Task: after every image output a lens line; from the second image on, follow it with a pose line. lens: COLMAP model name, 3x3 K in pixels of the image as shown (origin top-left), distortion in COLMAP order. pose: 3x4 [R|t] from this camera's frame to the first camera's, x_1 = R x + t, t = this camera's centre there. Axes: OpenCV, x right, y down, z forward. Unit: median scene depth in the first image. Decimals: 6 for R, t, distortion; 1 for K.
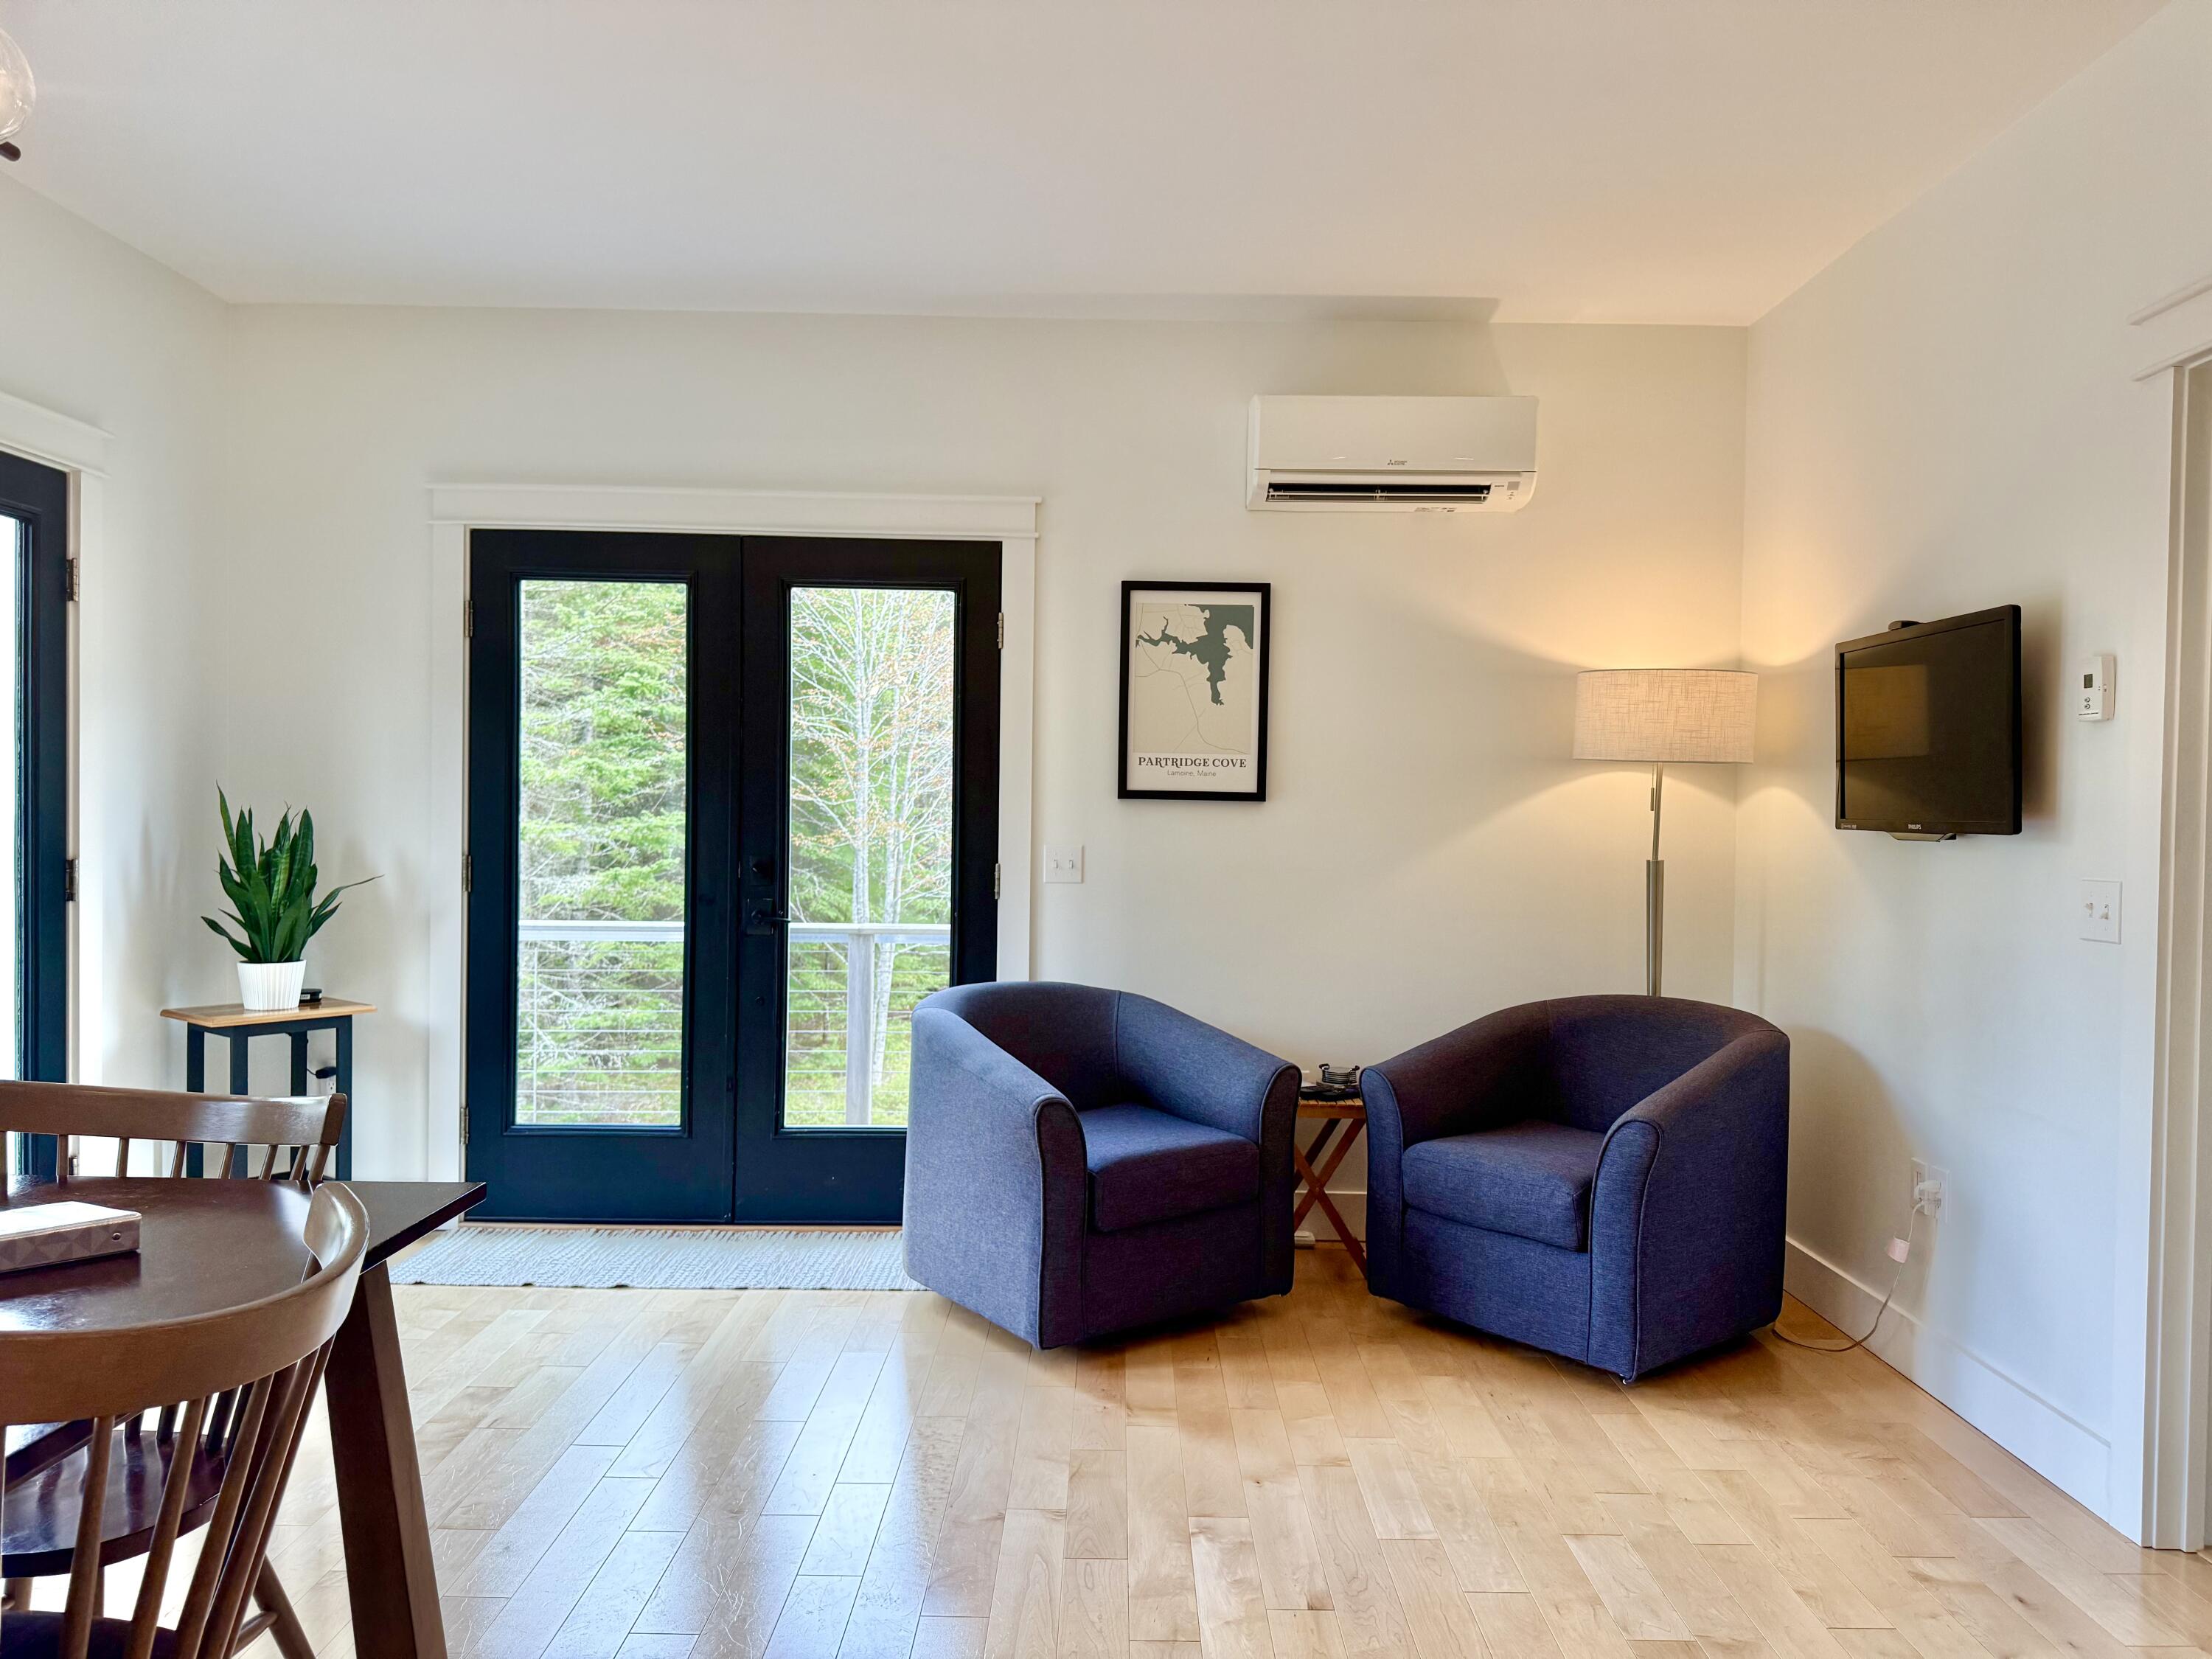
lens RADIAL K [[1557.8, 0, 1106.0], [0, 1557.8, 829.5], [0, 0, 1]] dist [0.186393, -0.374096]
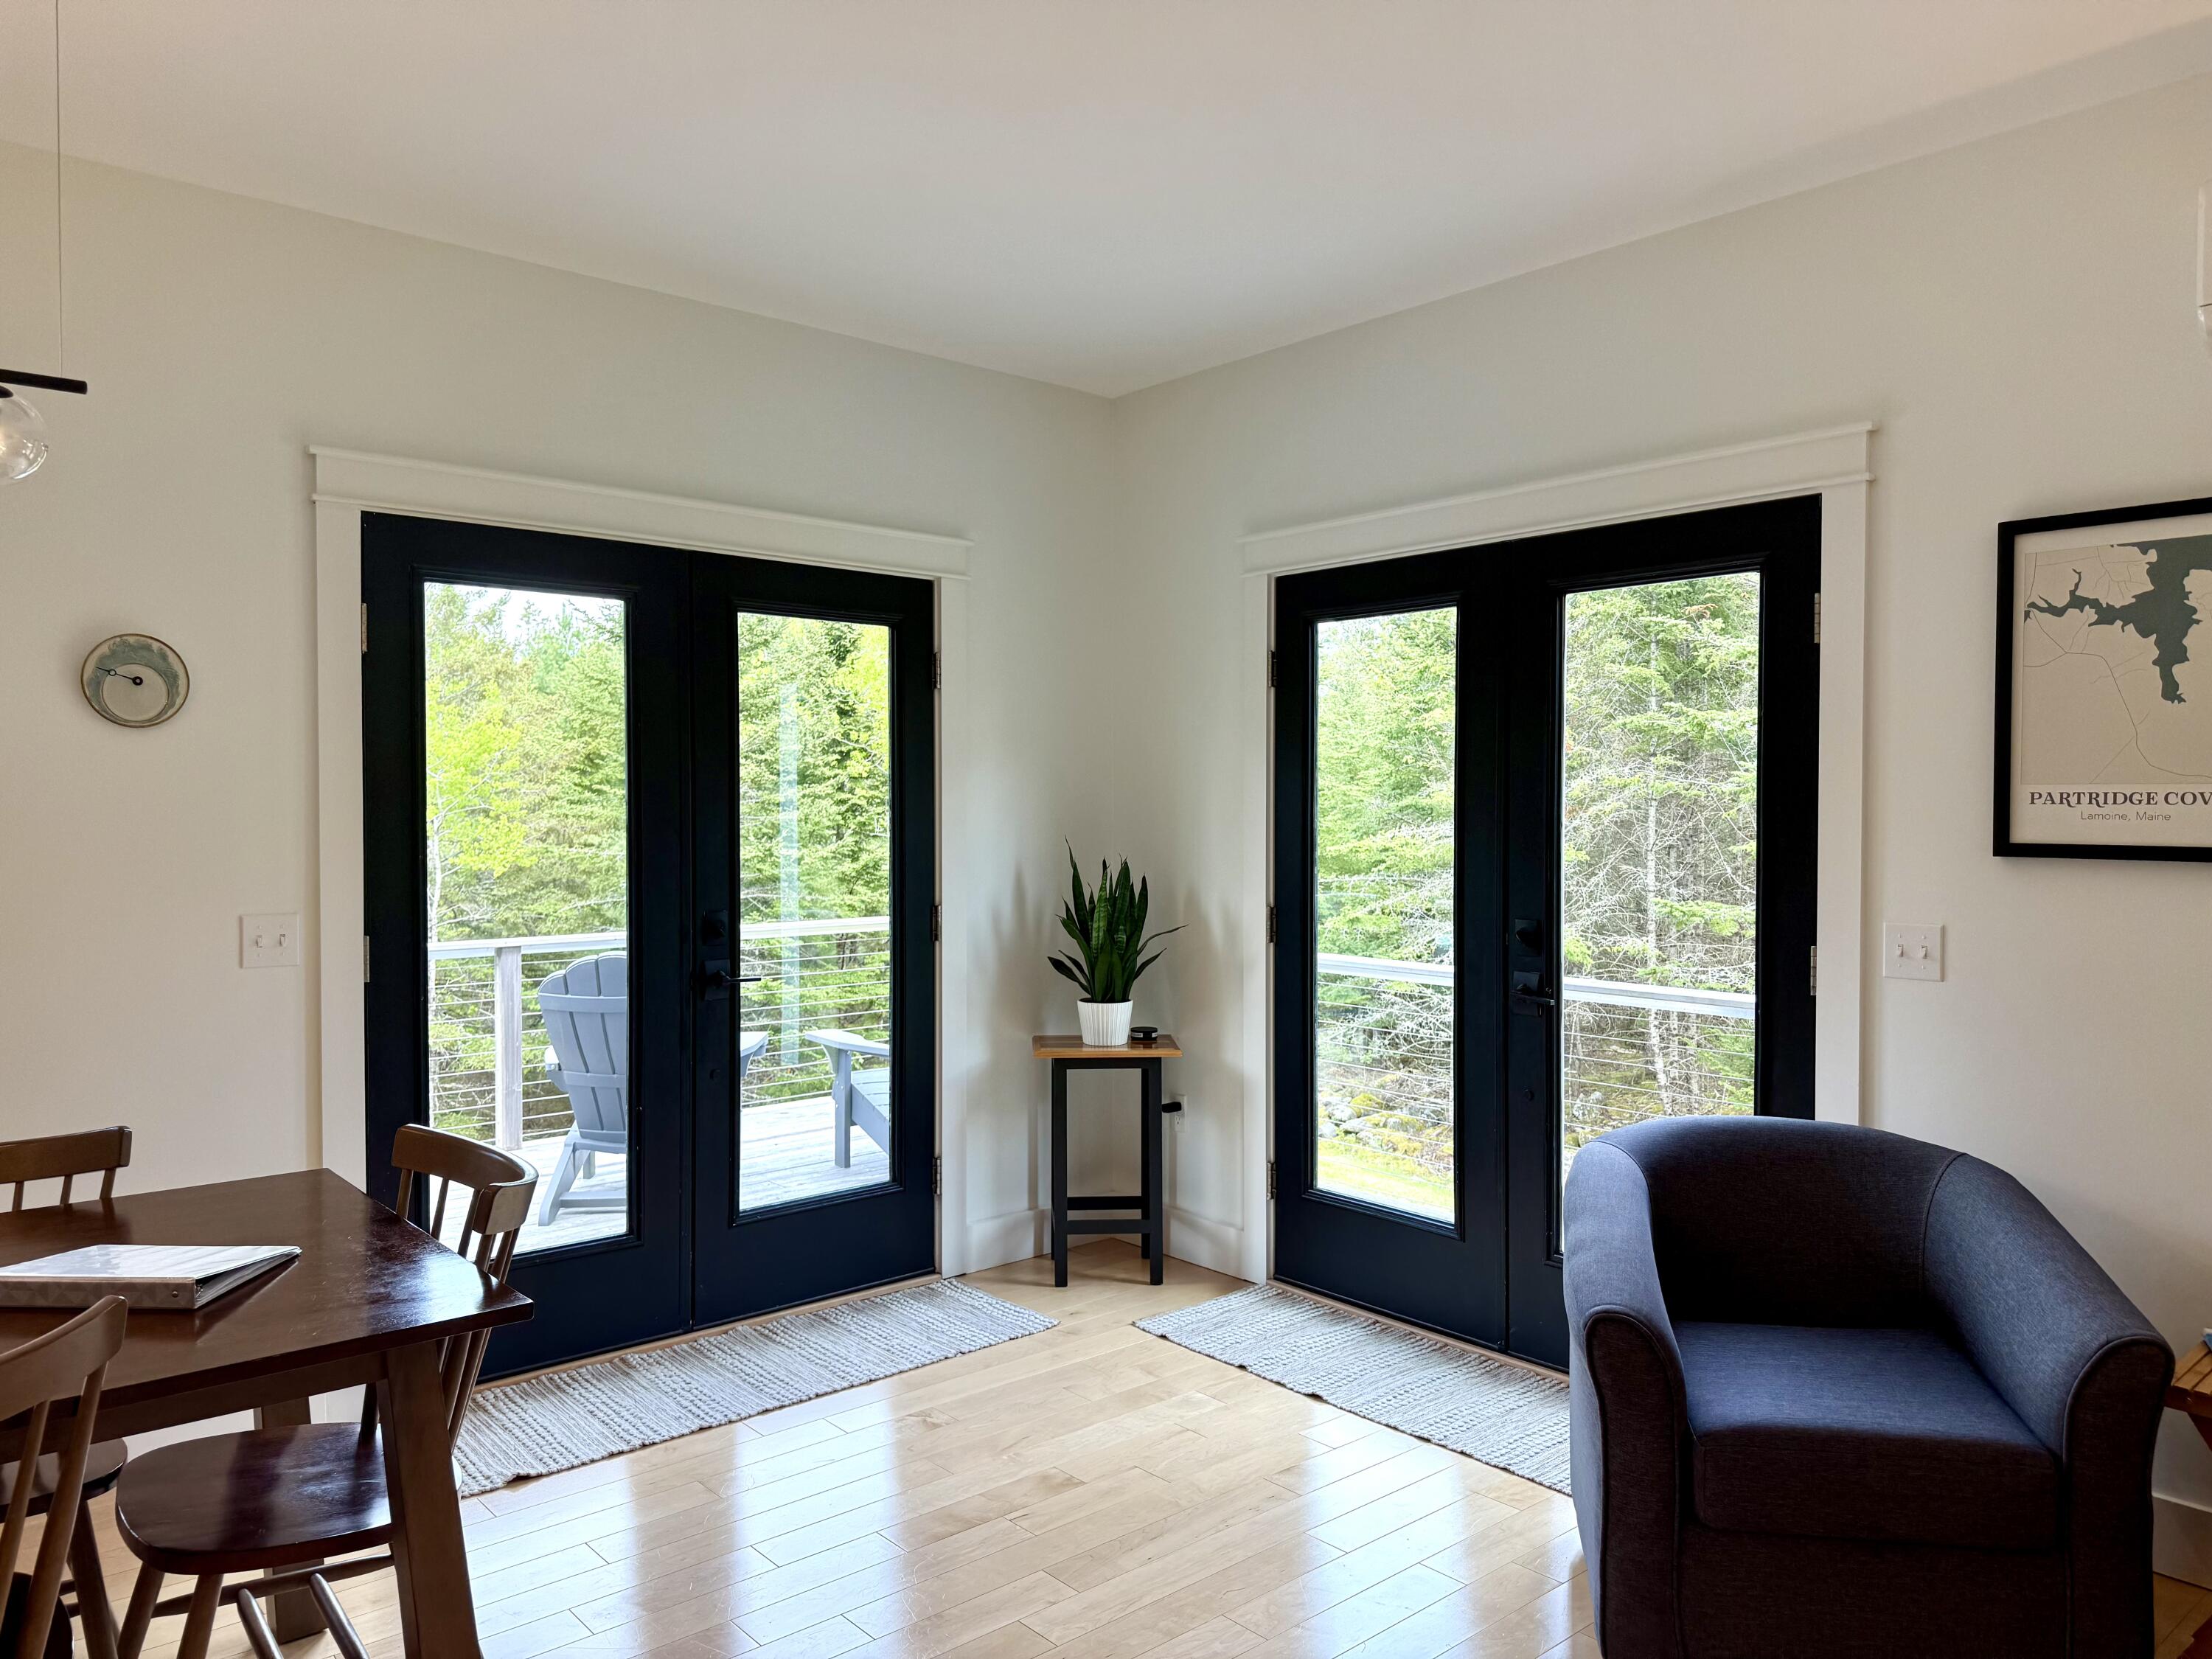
lens RADIAL K [[1540.4, 0, 1106.0], [0, 1540.4, 829.5], [0, 0, 1]] dist [0.031758, -0.032173]
pose [[0.658104, -0.001847, -0.752924, 0.266560], [-0.000765, 0.999995, -0.003122, -0.030194], [0.752926, 0.002631, 0.658100, 0.308521]]
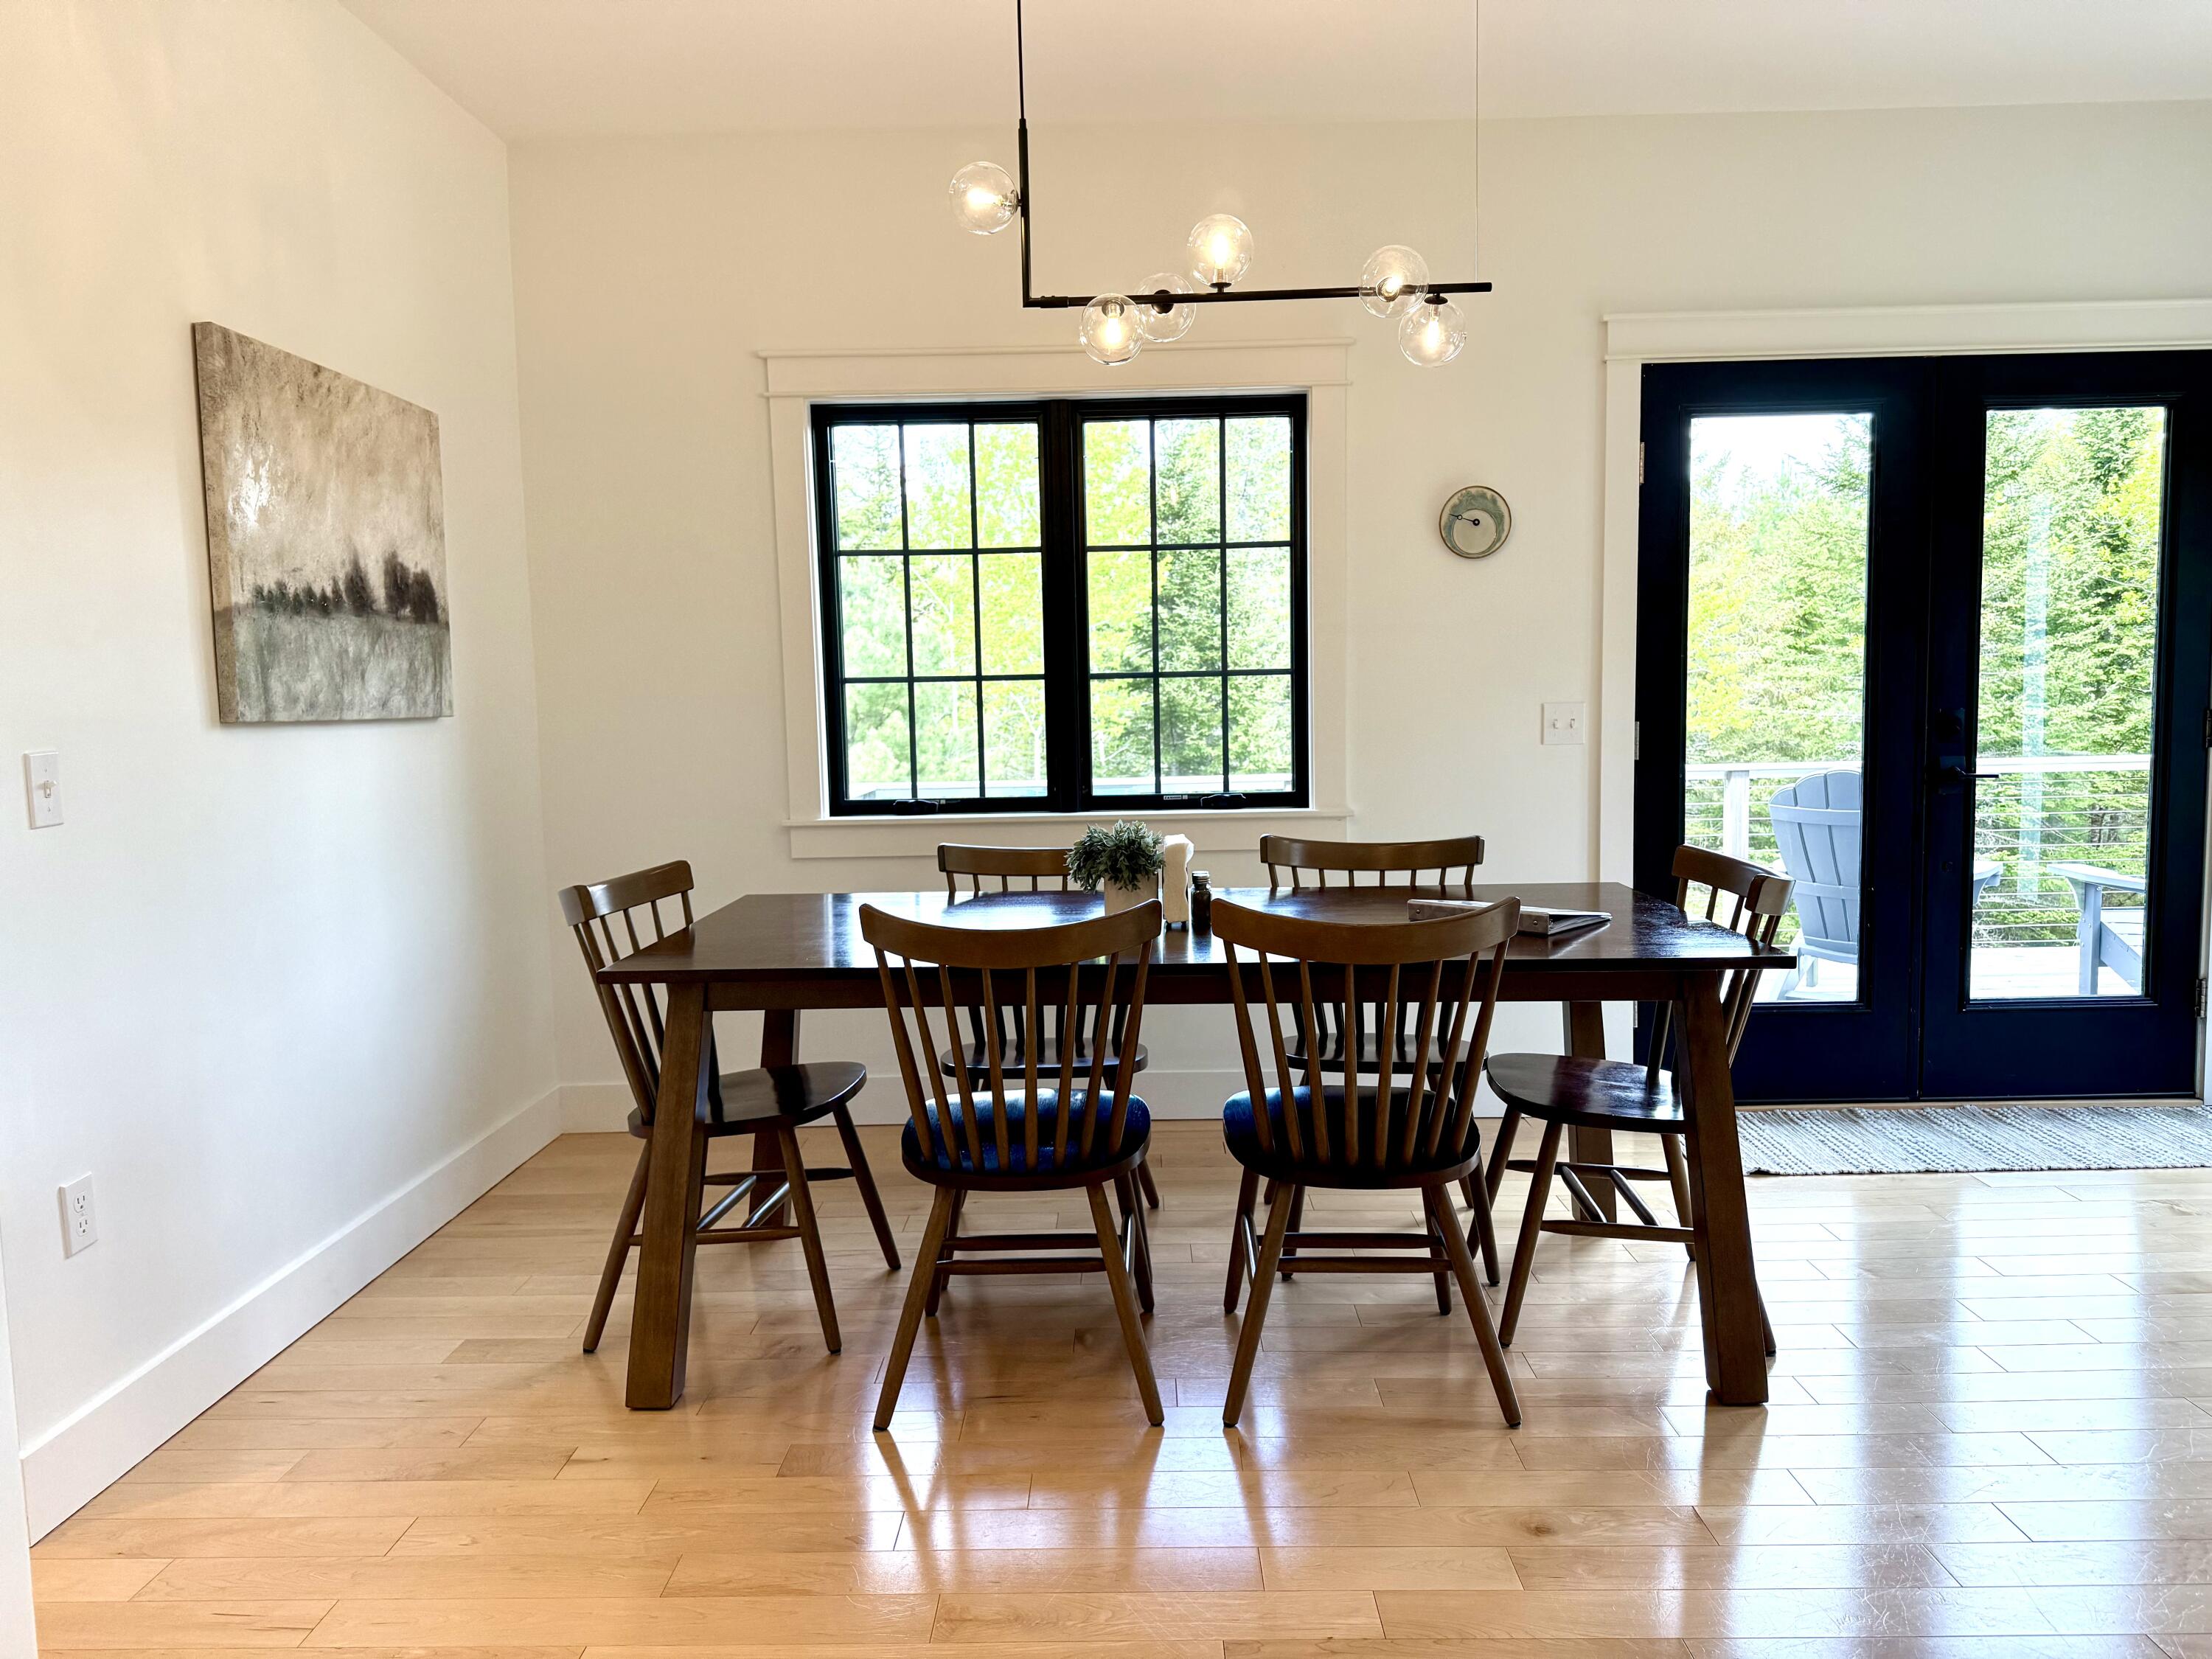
lens RADIAL K [[1557.2, 0, 1106.0], [0, 1557.2, 829.5], [0, 0, 1]] dist [-0.001316, -0.005055]
pose [[-0.021127, 0.071502, -0.997217, 0.394406], [0.007786, 0.997421, 0.071352, 0.016661], [0.999746, -0.006257, -0.021629, 0.236913]]
